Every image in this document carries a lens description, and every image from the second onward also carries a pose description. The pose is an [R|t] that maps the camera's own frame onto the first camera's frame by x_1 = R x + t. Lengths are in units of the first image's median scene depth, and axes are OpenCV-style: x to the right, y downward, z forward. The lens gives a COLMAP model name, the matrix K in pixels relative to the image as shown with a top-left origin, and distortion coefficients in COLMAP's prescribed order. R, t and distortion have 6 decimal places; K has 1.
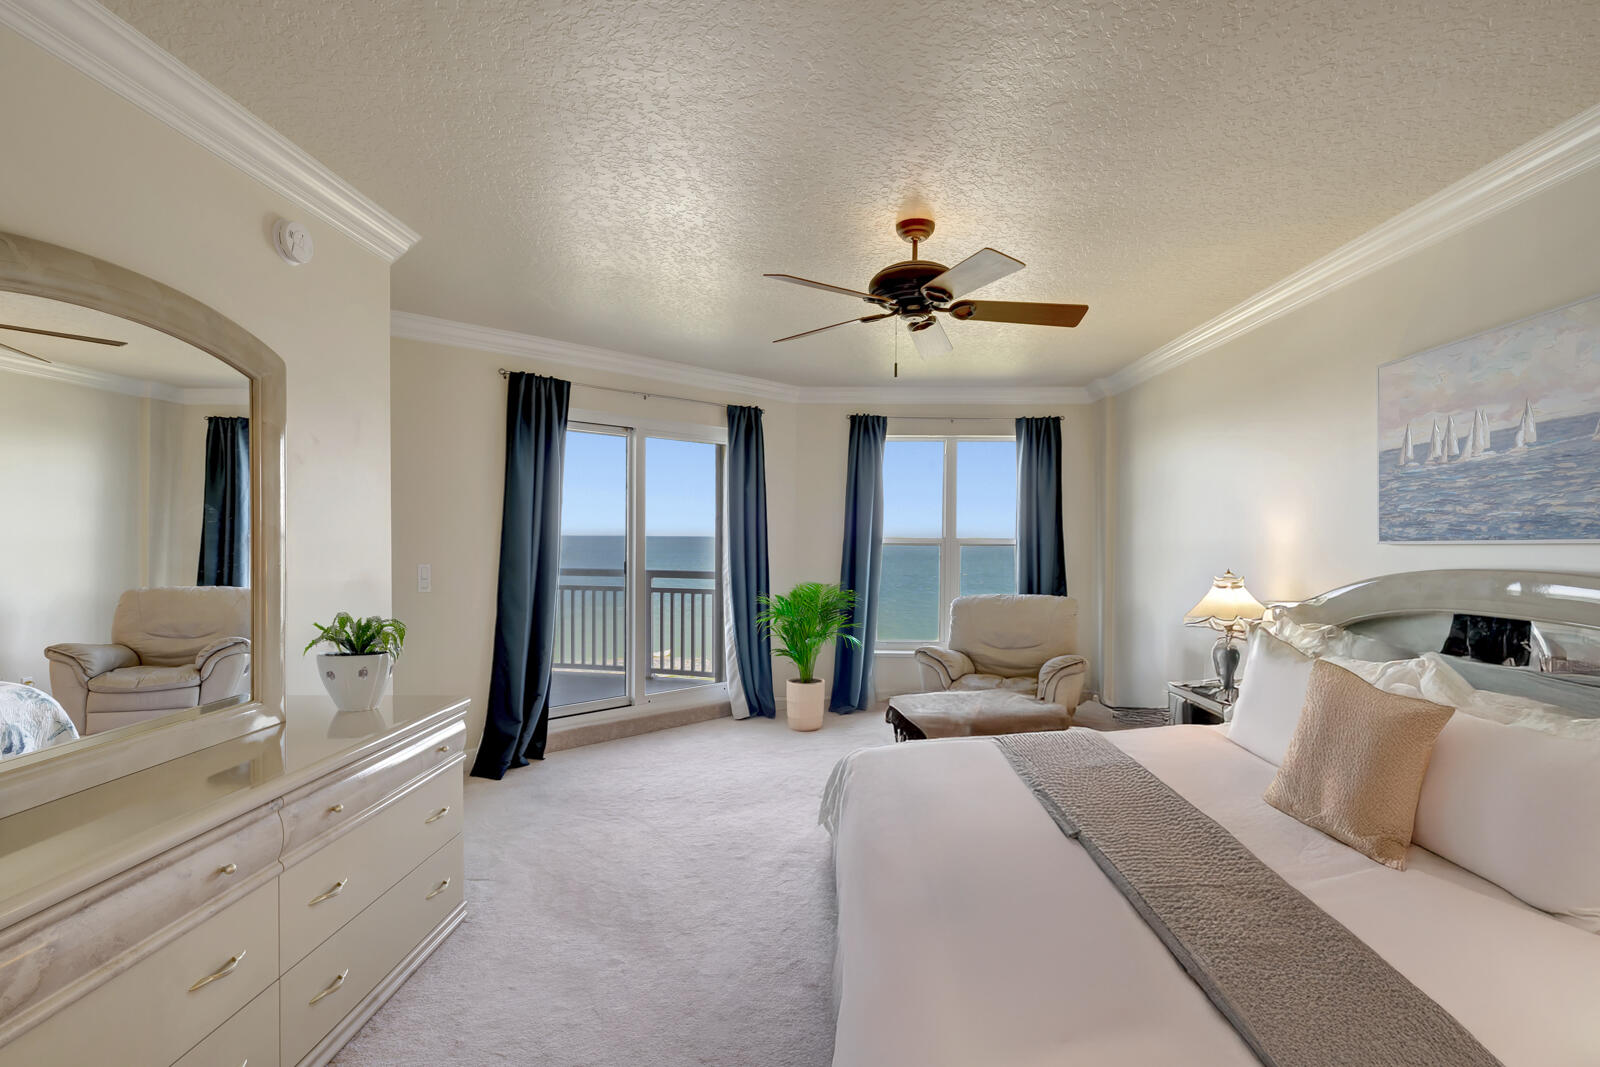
lens RADIAL K [[743.7, 0, 800.8], [0, 743.7, 544.4], [0, 0, 1]] dist [-0.004805, -0.000603]
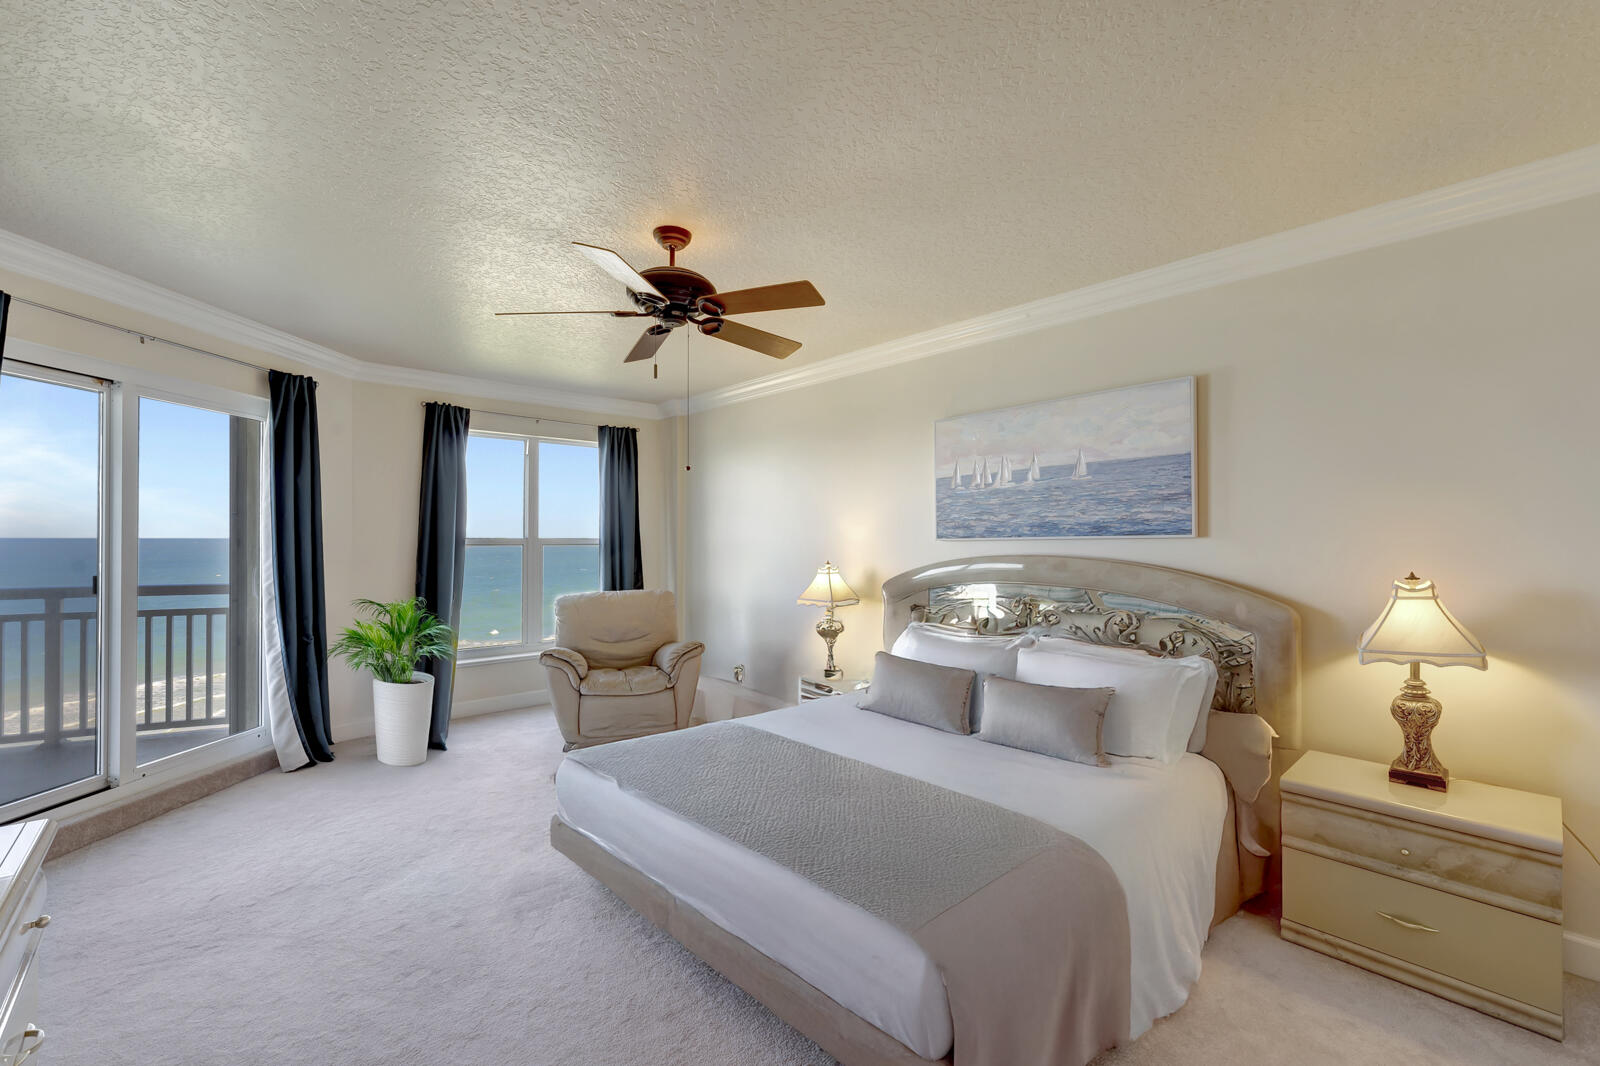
lens RADIAL K [[680.2, 0, 800.0], [0, 680.2, 533.0], [0, 0, 1]] dist [0.001979, 0.000261]
pose [[0.727476, -0.000236, 0.686133, -0.332062], [0.011251, 0.999870, -0.011586, -0.002662], [-0.686041, 0.016148, 0.727384, 0.183517]]
